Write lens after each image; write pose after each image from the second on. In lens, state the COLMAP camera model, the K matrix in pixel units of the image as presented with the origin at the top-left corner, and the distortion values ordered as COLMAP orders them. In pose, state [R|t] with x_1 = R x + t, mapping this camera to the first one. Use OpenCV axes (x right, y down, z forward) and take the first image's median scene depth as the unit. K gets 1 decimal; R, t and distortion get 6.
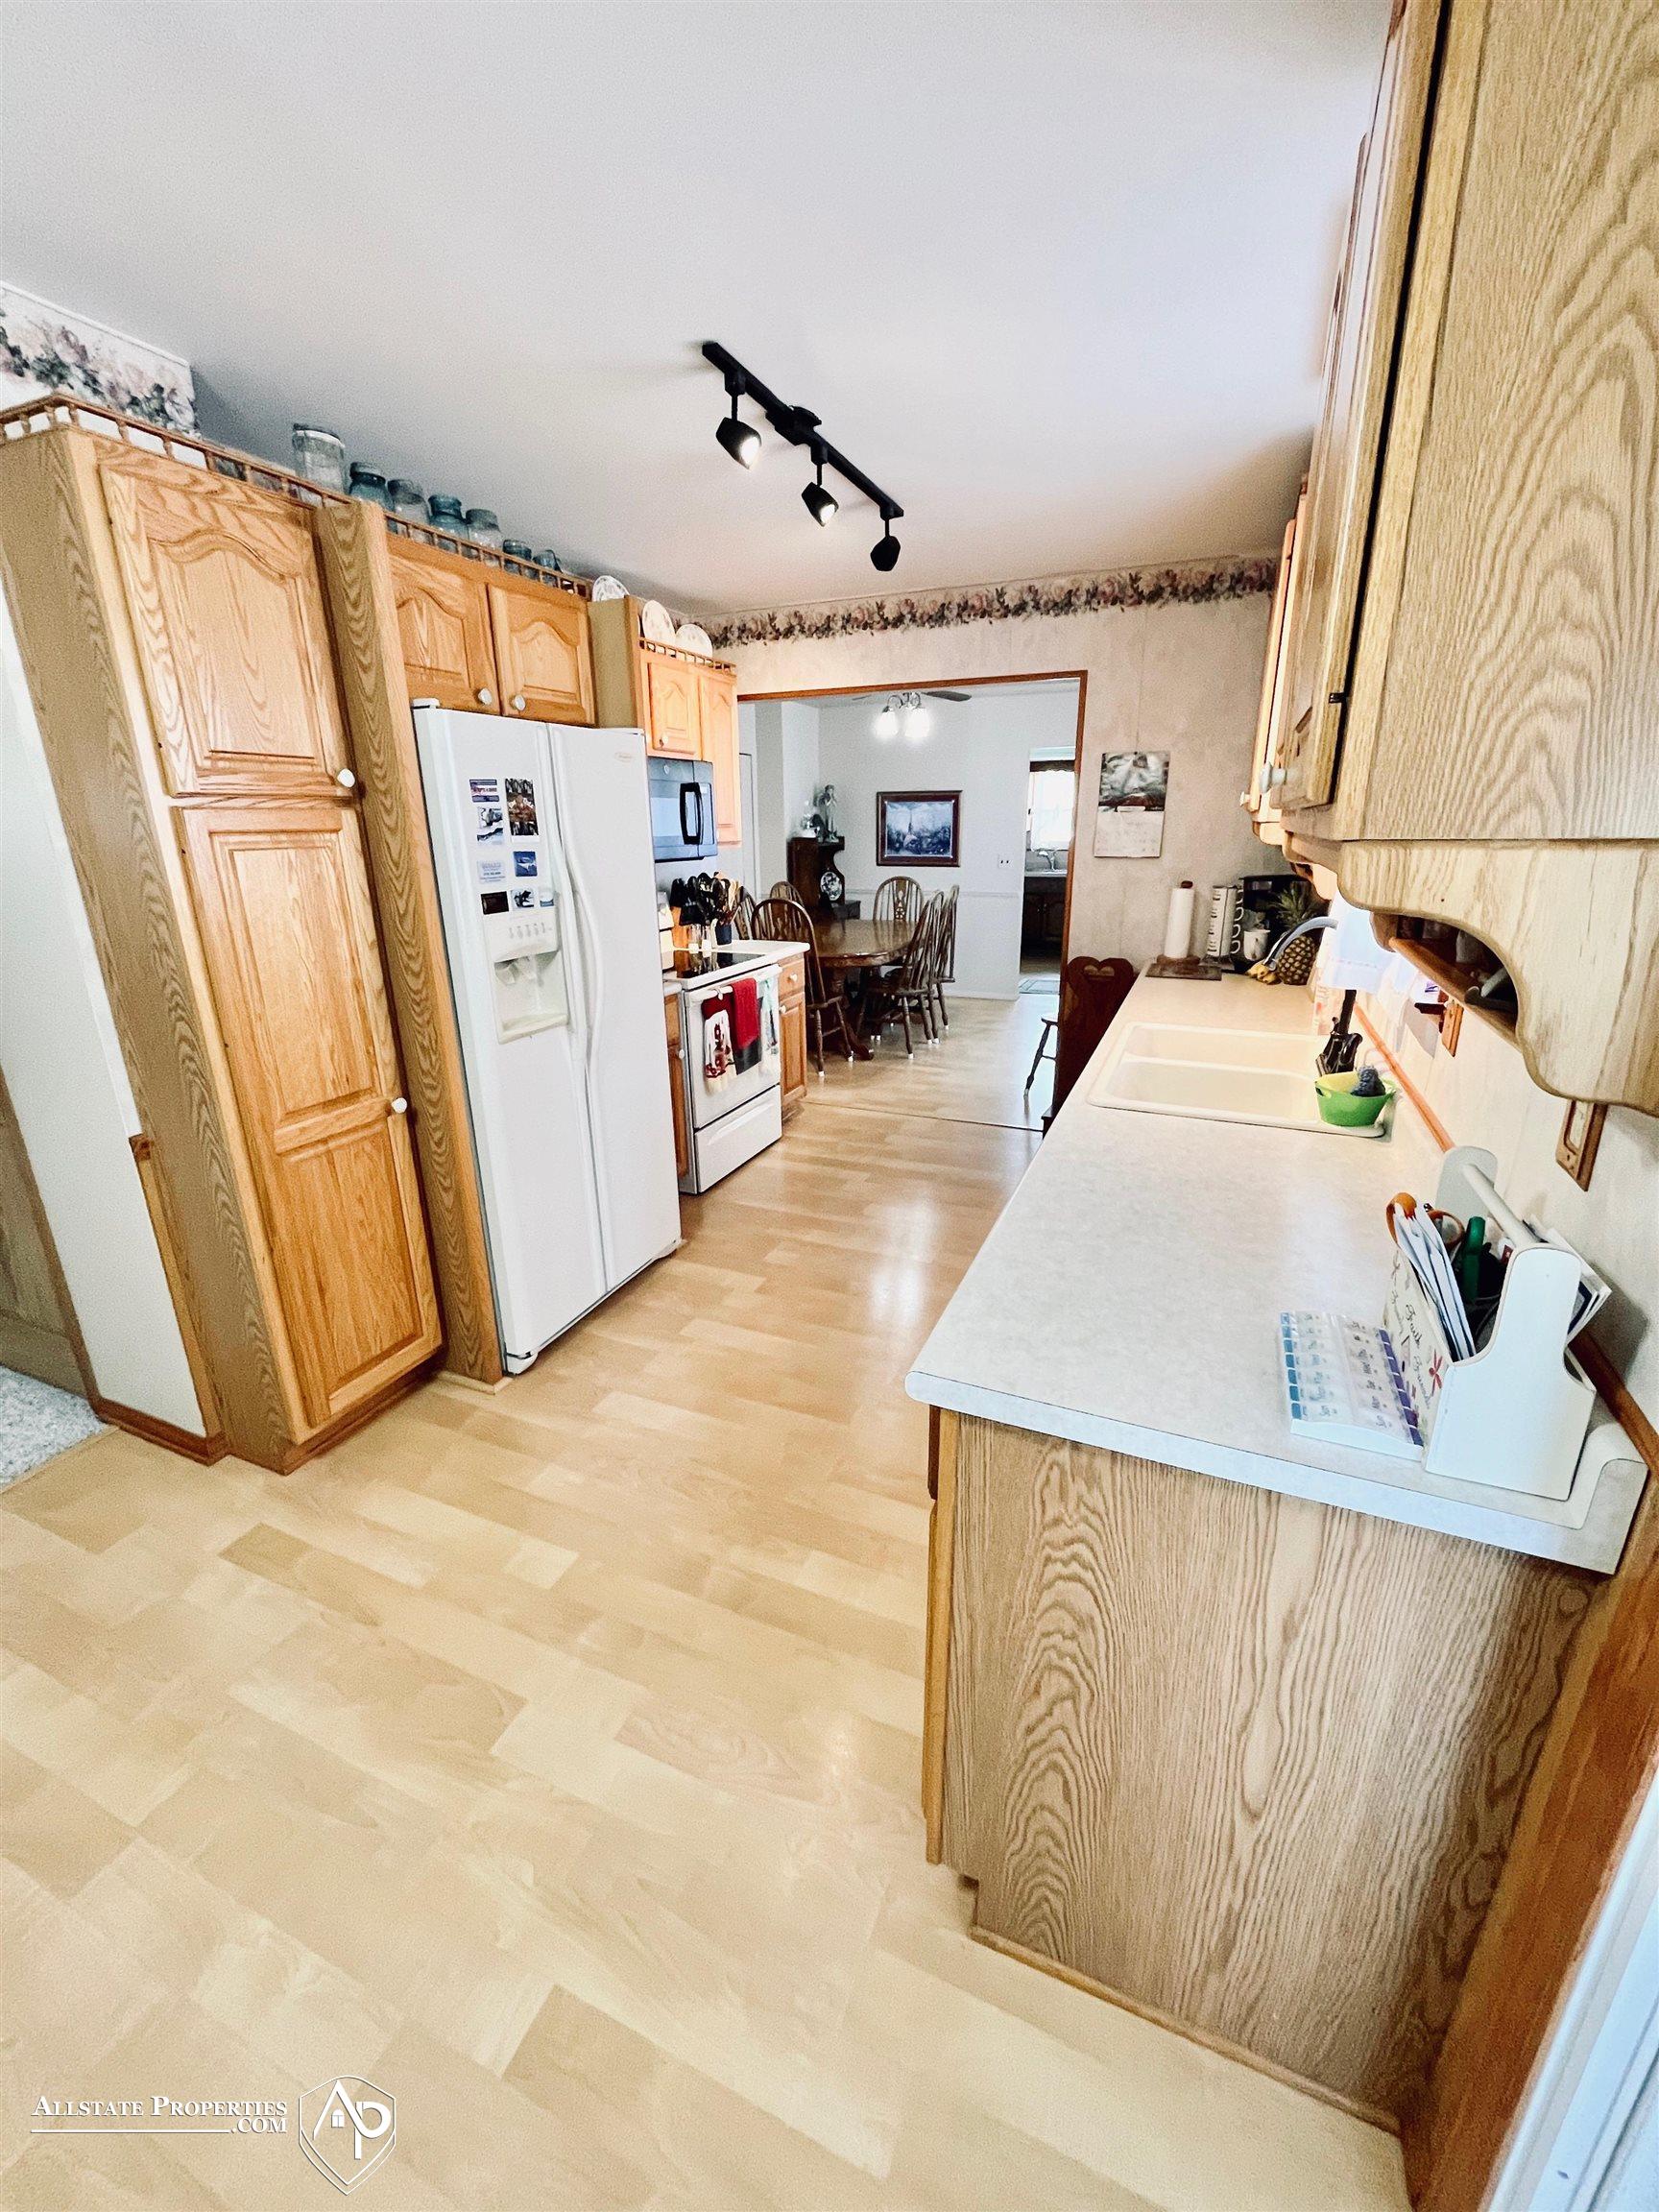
lens RADIAL K [[893.8, 0, 832.0], [0, 893.8, 1112.5], [0, 0, 1]] dist [-0.003527, 0.000605]
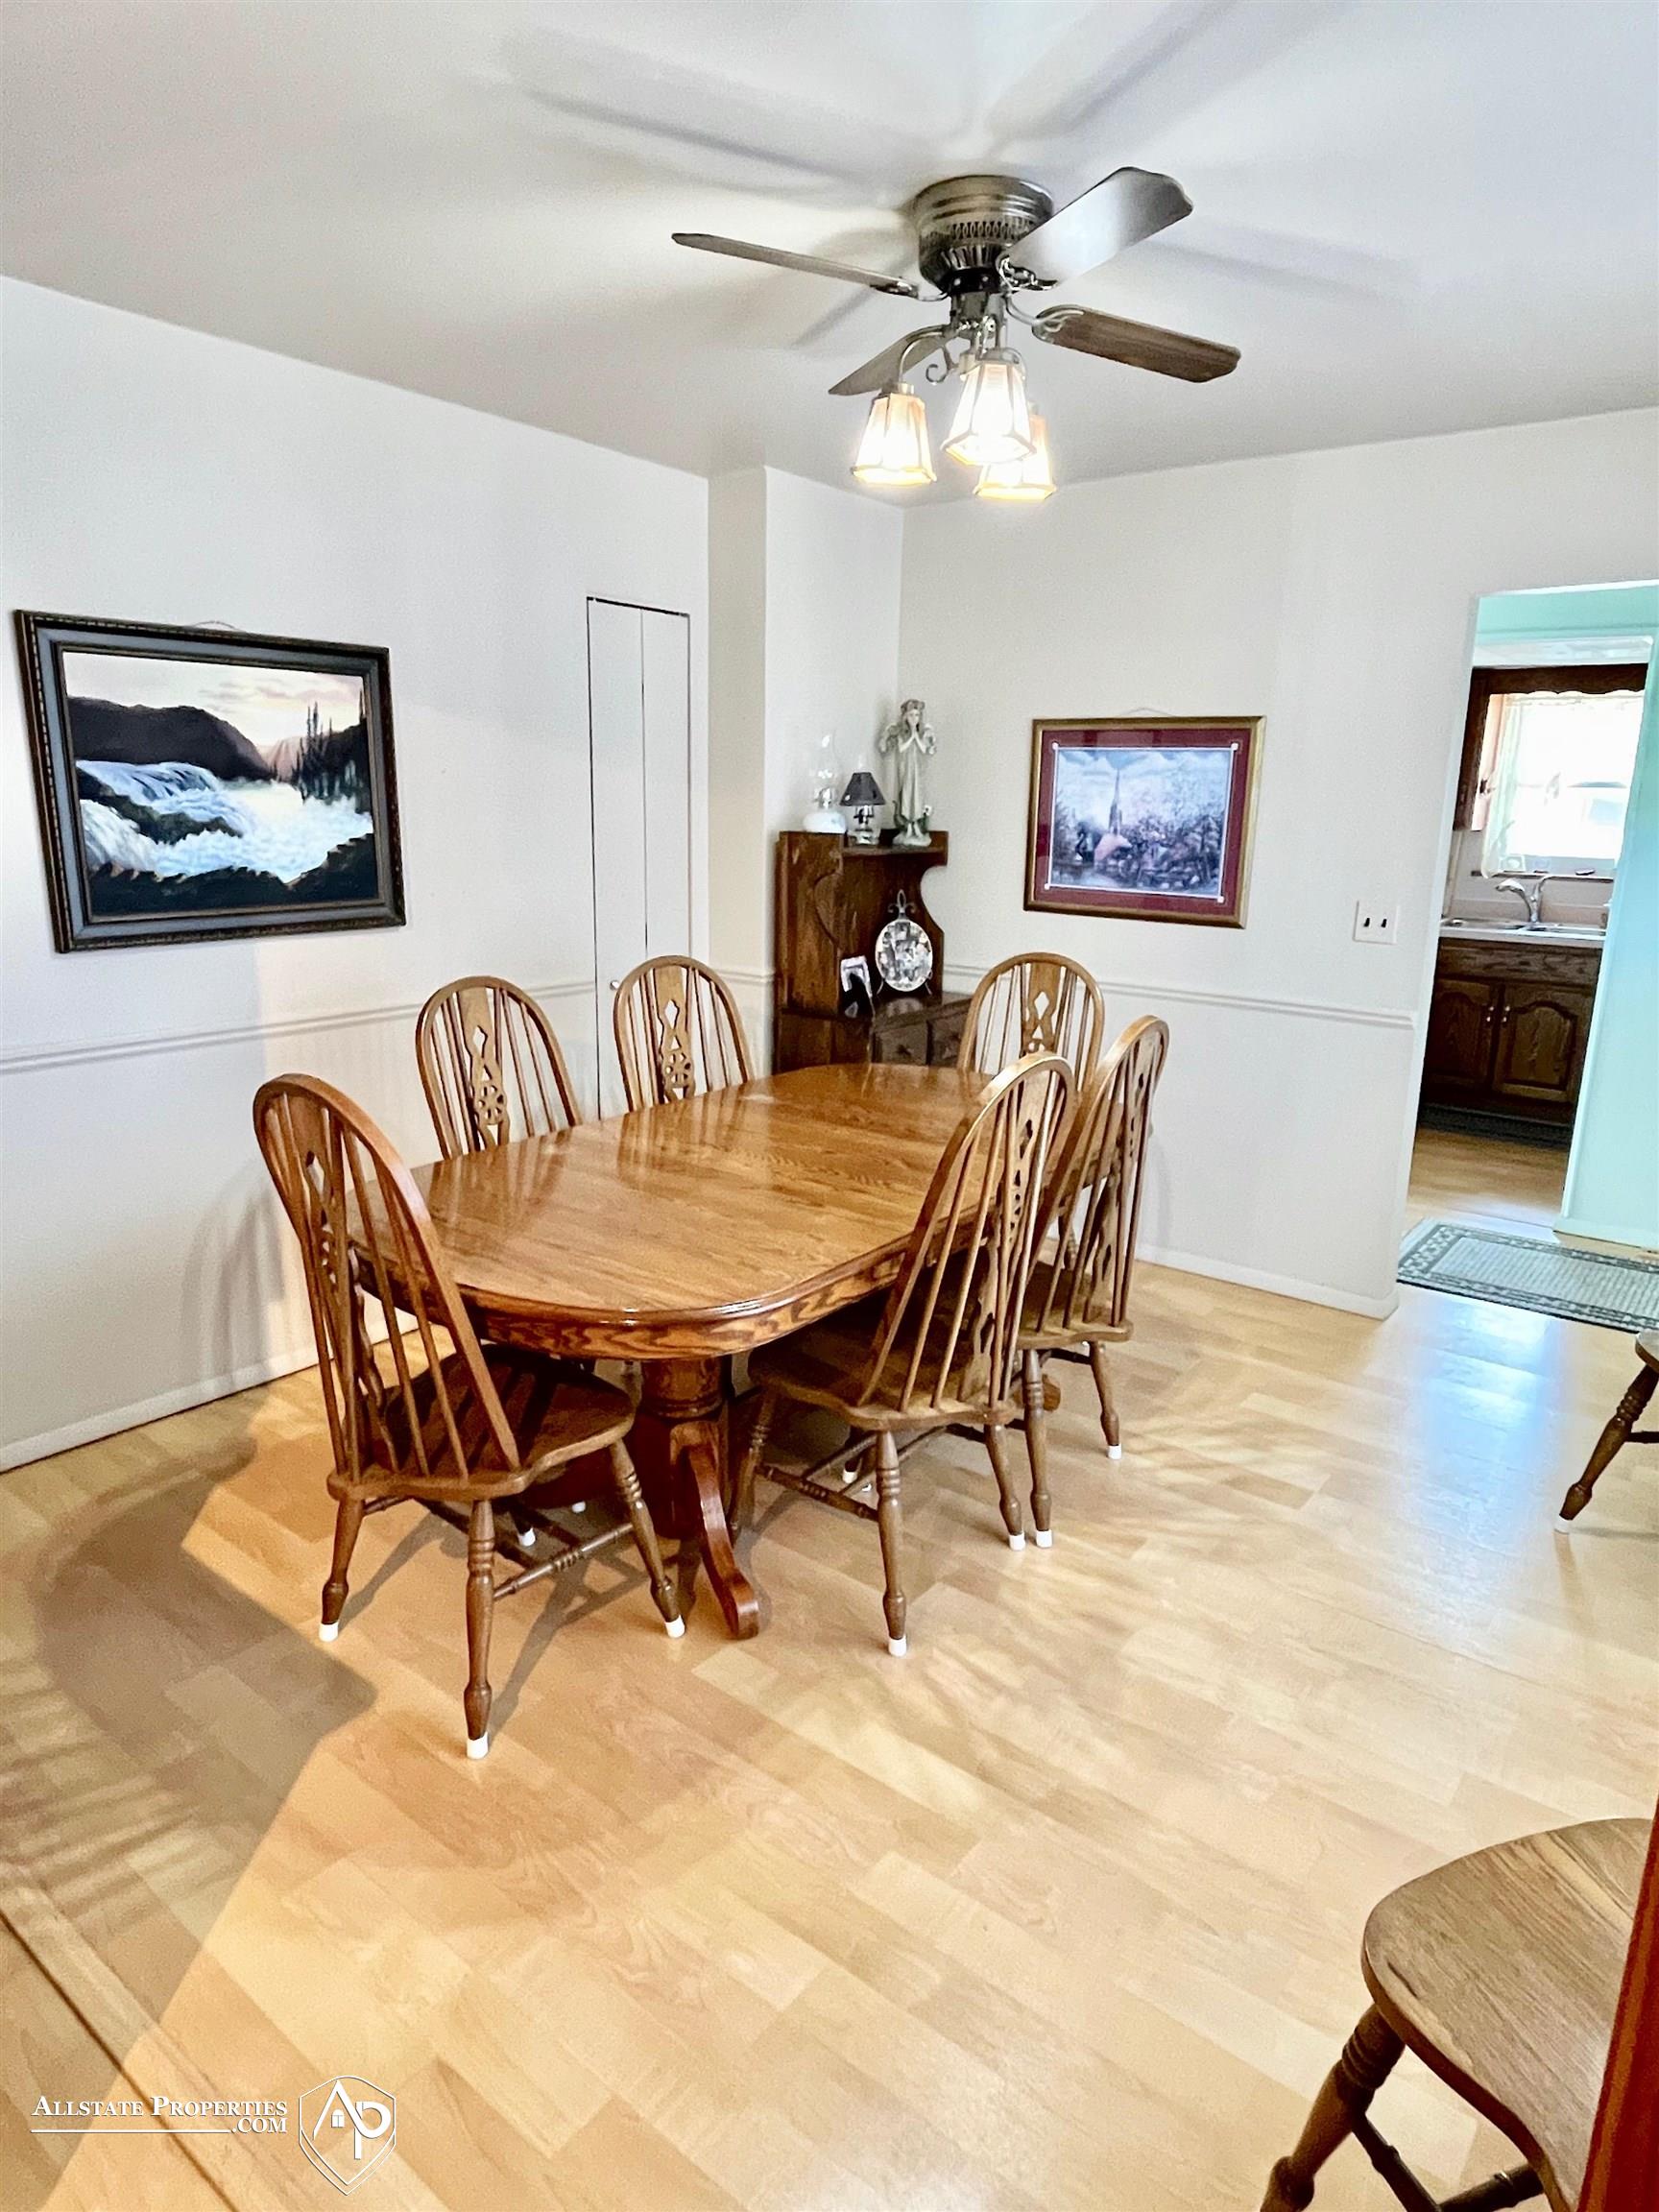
lens RADIAL K [[1320.5, 0, 826.8], [0, 1320.5, 1105.2], [0, 0, 1]] dist [-0.002561, -0.000405]
pose [[0.964710, 0.087097, -0.248495, 0.119668], [-0.104513, 0.992845, -0.057752, -0.156983], [0.241687, 0.081685, 0.966910, 0.456795]]
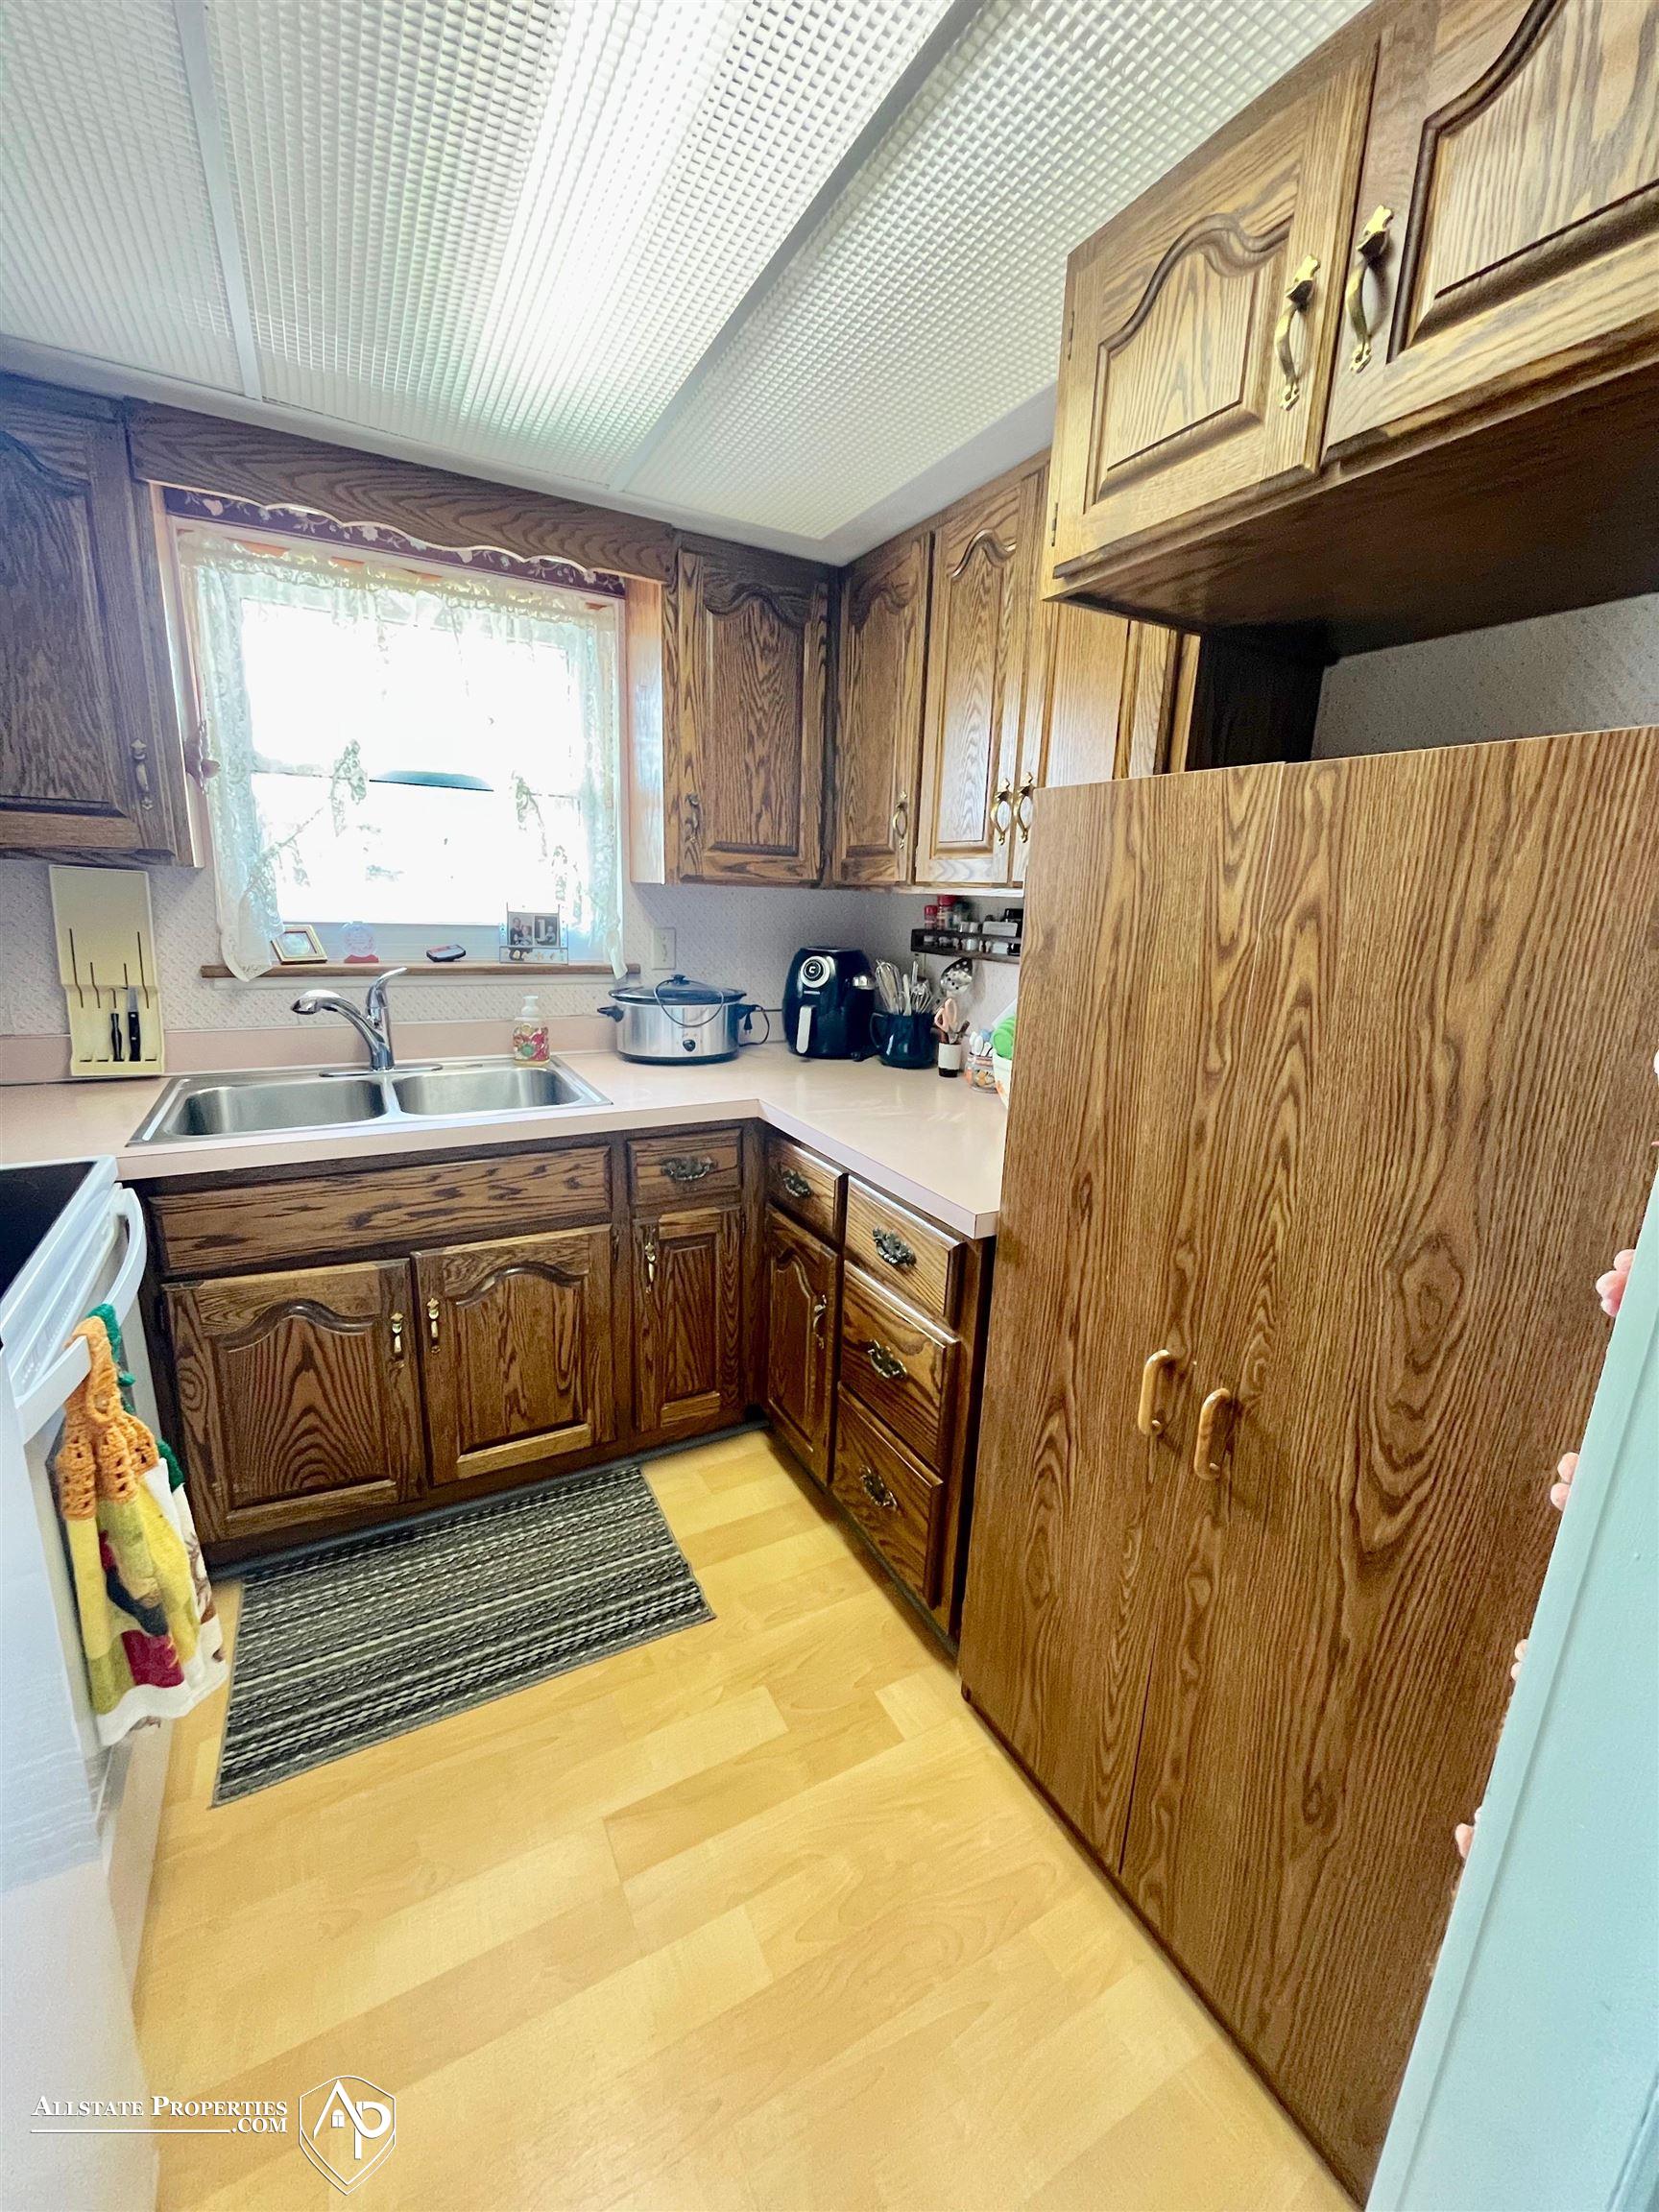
lens RADIAL K [[893.8, 0, 829.2], [0, 893.8, 1103.7], [0, 0, 1]] dist [-0.003527, 0.000605]
pose [[0.618354, -0.152366, 0.770988, 0.172375], [0.199809, 0.979270, 0.033275, -0.262993], [-0.760075, 0.133474, 0.635980, 0.828439]]
